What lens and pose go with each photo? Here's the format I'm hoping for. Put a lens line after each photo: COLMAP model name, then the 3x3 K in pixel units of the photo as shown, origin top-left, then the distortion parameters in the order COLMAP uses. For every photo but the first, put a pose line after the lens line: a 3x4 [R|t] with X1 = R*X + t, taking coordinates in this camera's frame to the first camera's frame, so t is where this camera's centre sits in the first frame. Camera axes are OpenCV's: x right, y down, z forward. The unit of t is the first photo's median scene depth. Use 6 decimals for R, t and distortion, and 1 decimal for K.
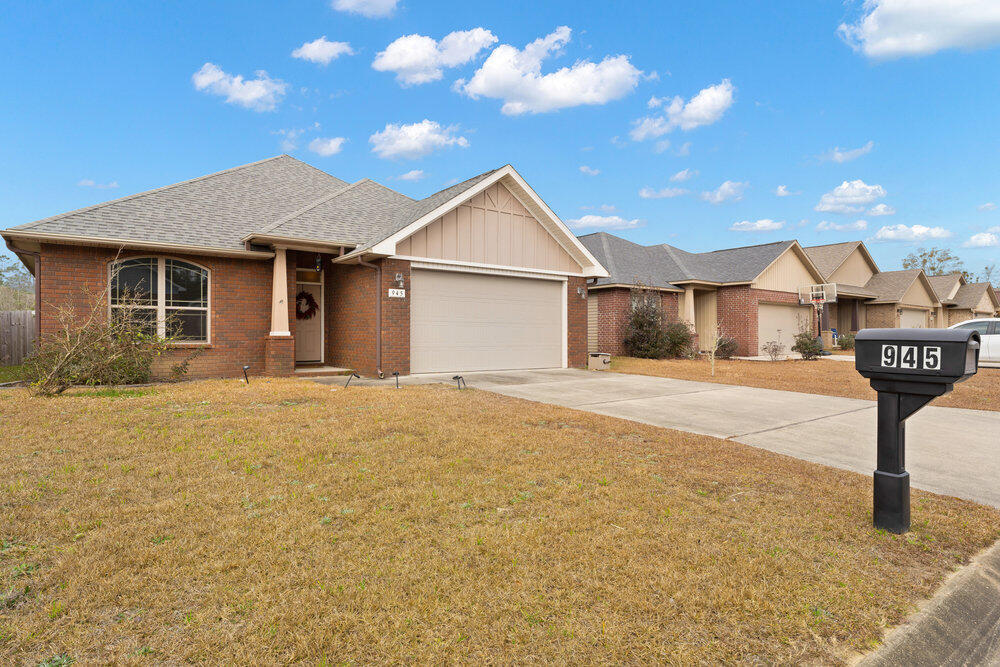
lens RADIAL K [[543.2, 0, 505.0], [0, 543.2, 333.6], [0, 0, 1]] dist [-0.000272, -0.000552]
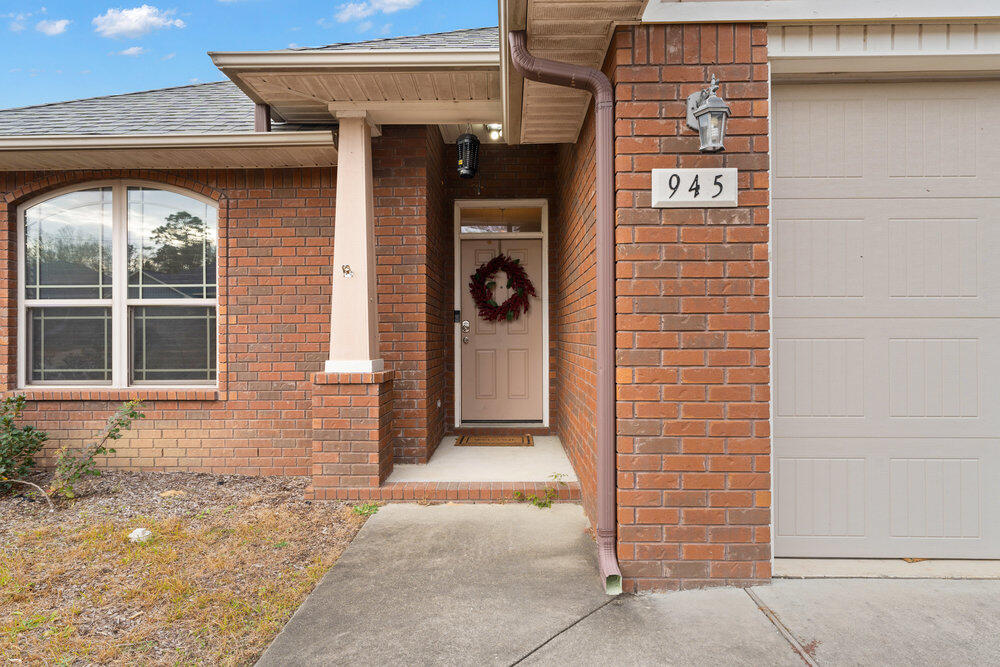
lens RADIAL K [[543.2, 0, 499.6], [0, 543.2, 336.1], [0, 0, 1]] dist [-0.000272, -0.000552]
pose [[0.780379, -0.006471, -0.625274, -0.128142], [0.008309, 0.999965, 0.000021, -0.018055], [0.625252, -0.005212, 0.780405, 0.796362]]
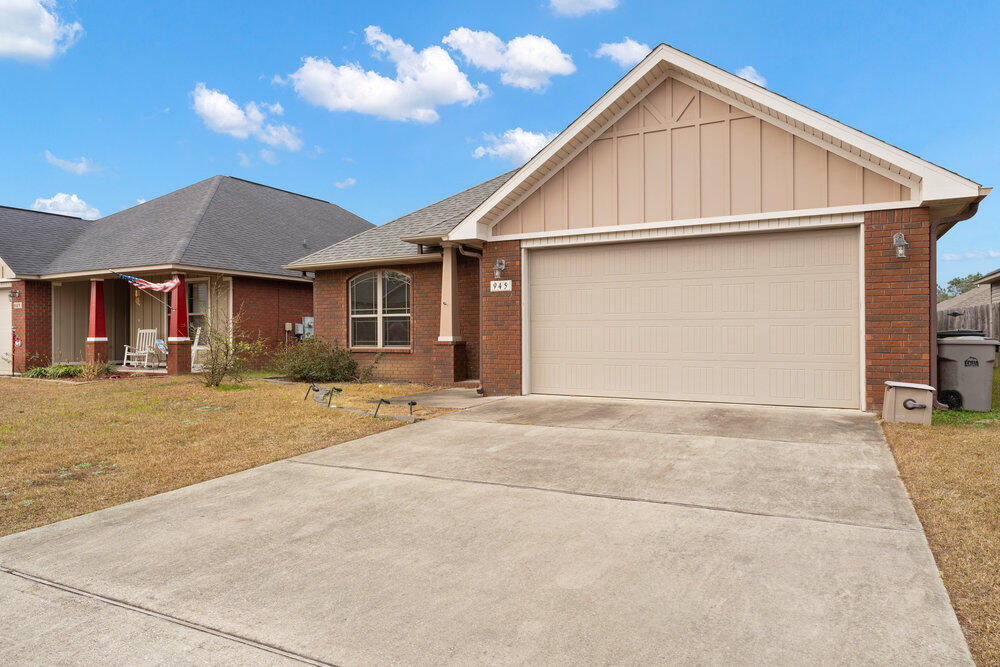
lens RADIAL K [[636.3, 0, 501.9], [0, 636.3, 332.5], [0, 0, 1]] dist [-0.002669, -0.000124]
pose [[0.419471, -0.005921, -0.907750, 0.614882], [0.010216, 0.999946, -0.001801, -0.007754], [0.907711, -0.008518, 0.419509, 0.632524]]
